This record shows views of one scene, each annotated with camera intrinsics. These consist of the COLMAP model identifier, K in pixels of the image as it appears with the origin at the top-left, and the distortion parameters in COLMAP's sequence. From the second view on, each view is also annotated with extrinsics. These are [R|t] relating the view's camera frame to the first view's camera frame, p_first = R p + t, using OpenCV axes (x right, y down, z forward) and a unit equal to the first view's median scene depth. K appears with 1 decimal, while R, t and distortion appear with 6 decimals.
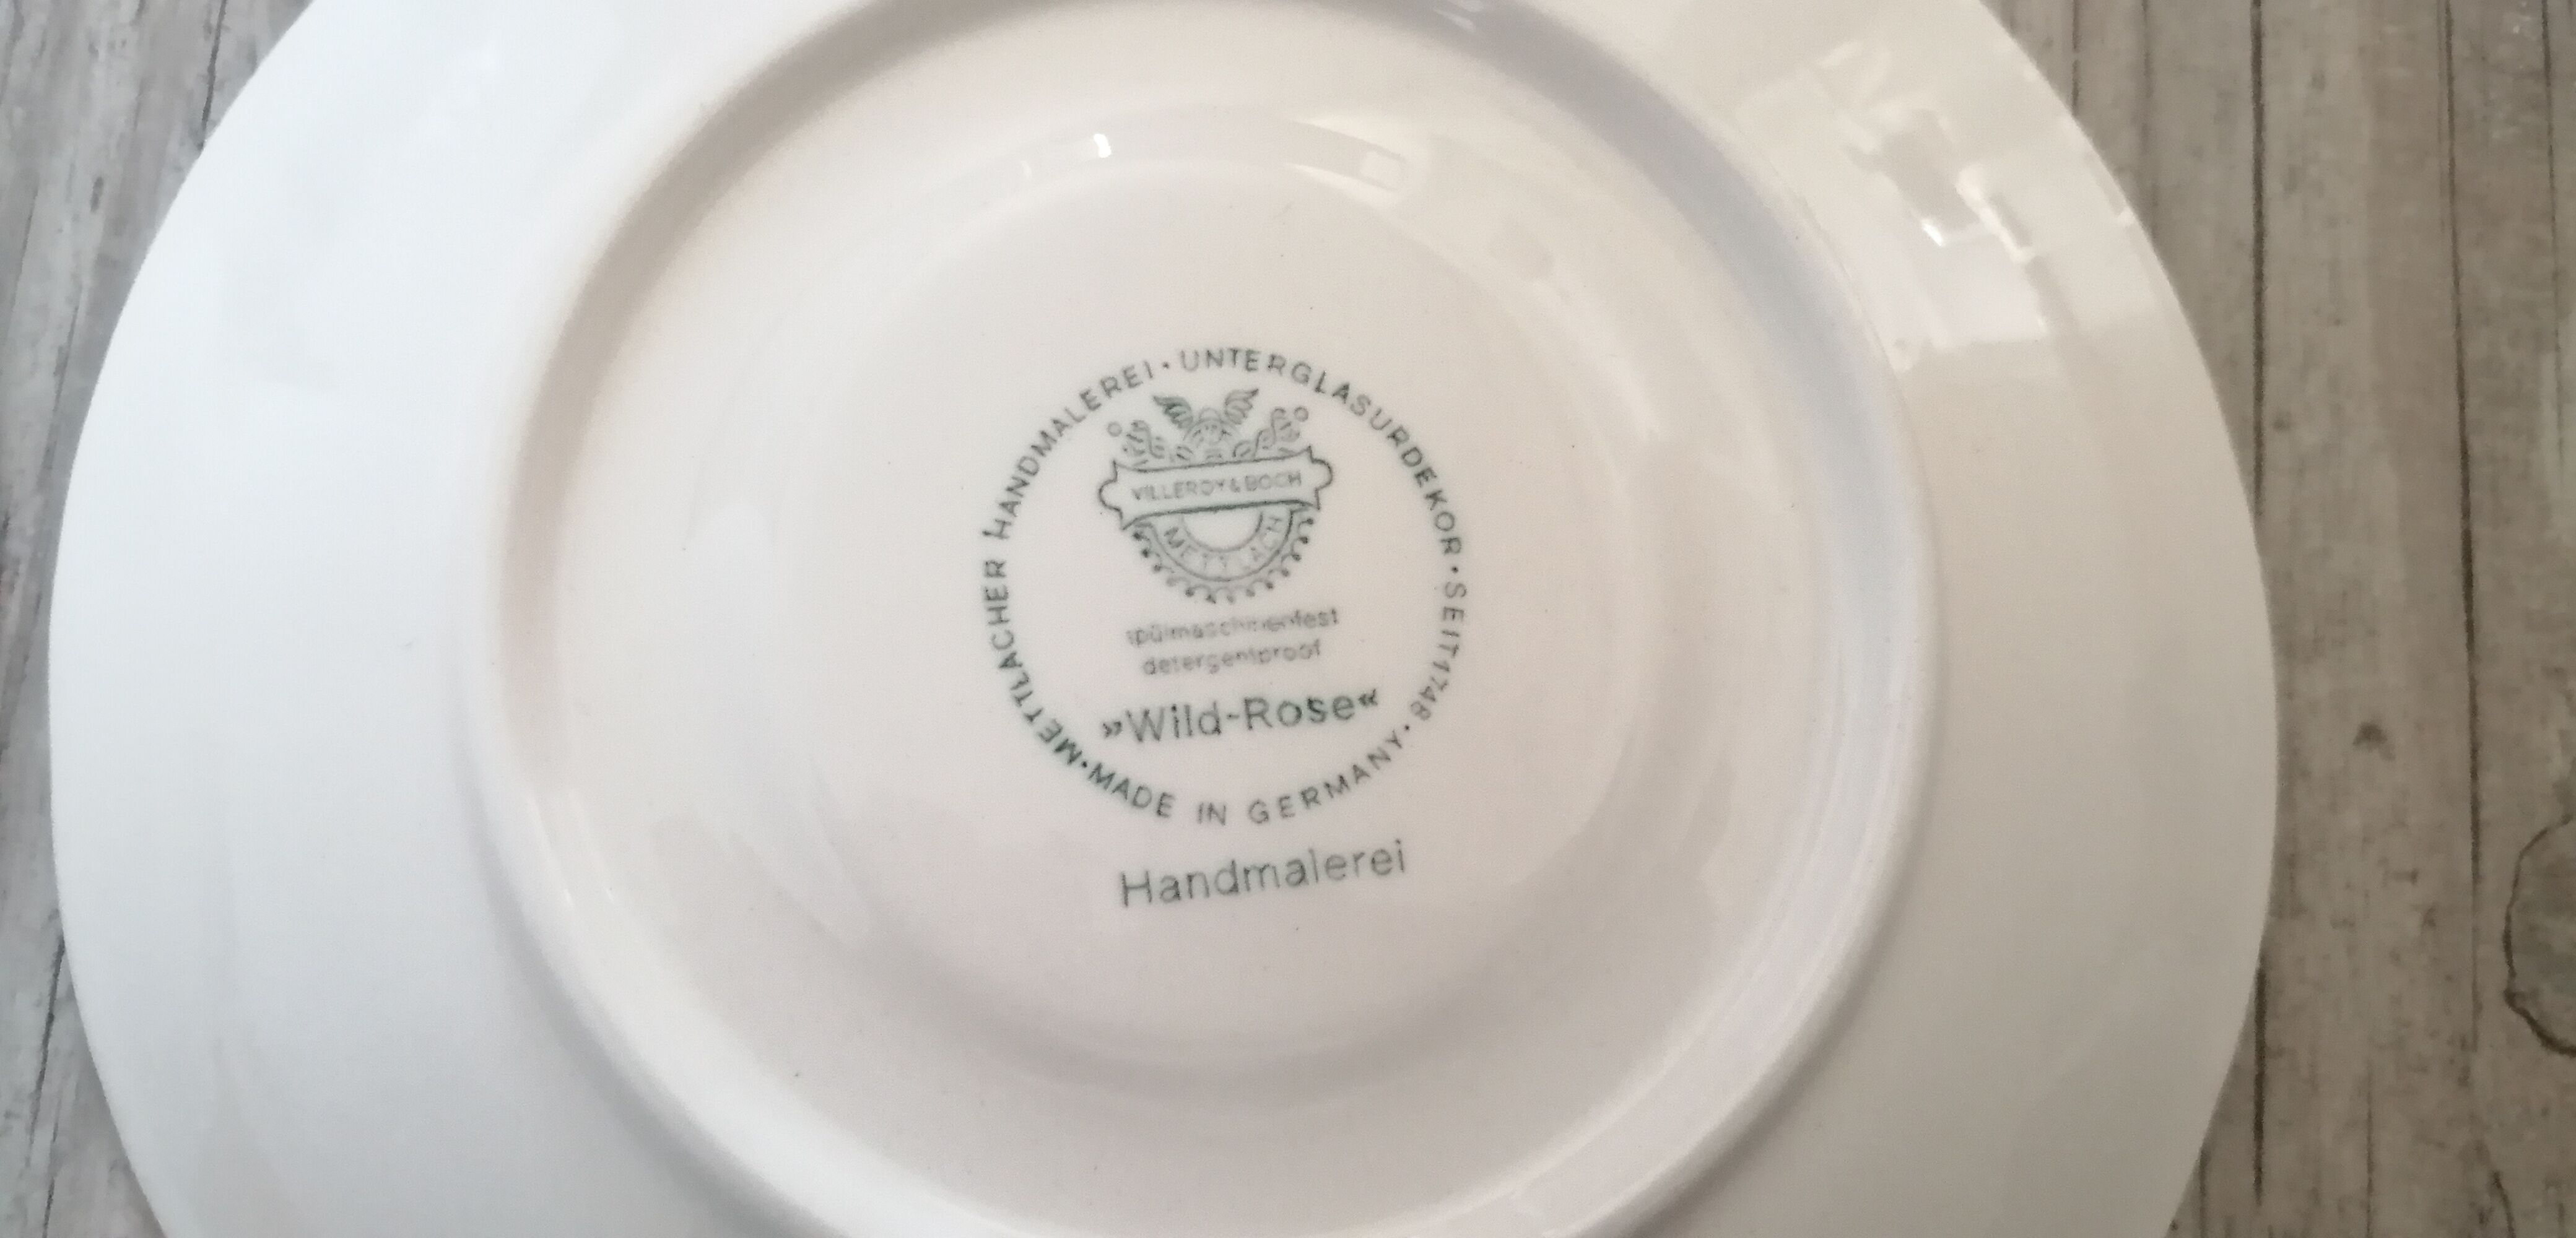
lens RADIAL K [[2403.0, 0, 1290.0], [0, 2403.0, 439.8], [0, 0, 1]] dist [0.088458, -0.236547]
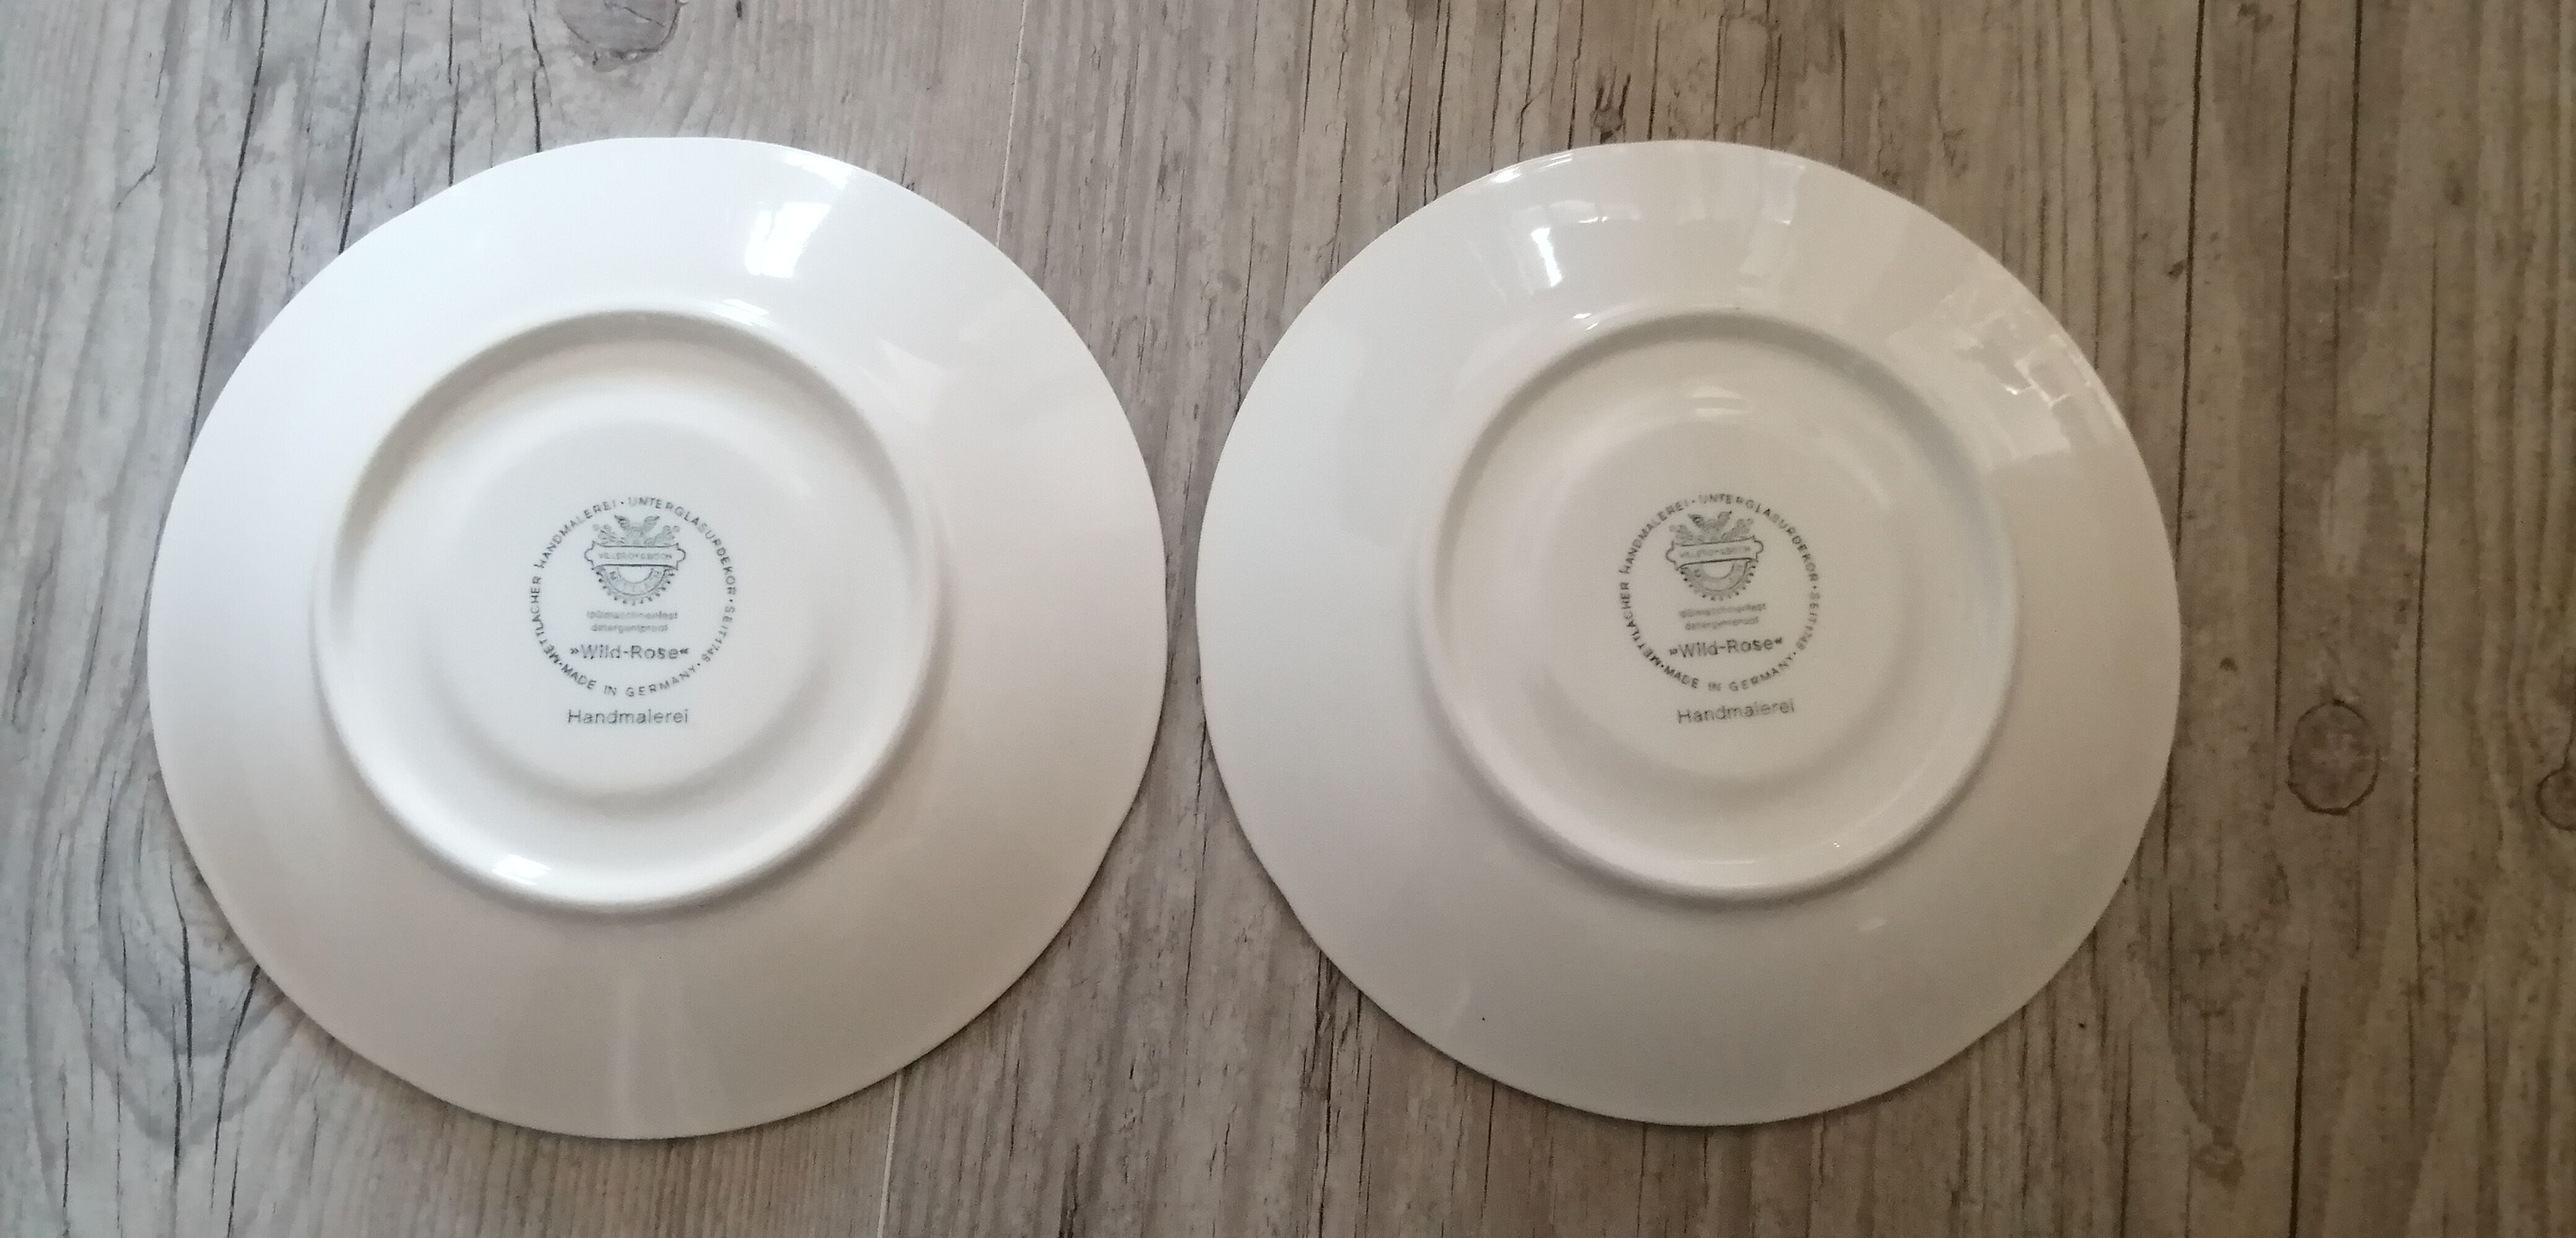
lens RADIAL K [[2318.3, 0, 1285.3], [0, 2318.3, 544.2], [0, 0, 1]] dist [0.074094, -0.225753]
pose [[0.998159, 0.008487, -0.060056, -0.317275], [-0.004655, 0.997960, 0.063676, -0.133362], [0.060474, -0.063279, 0.996162, -1.327316]]
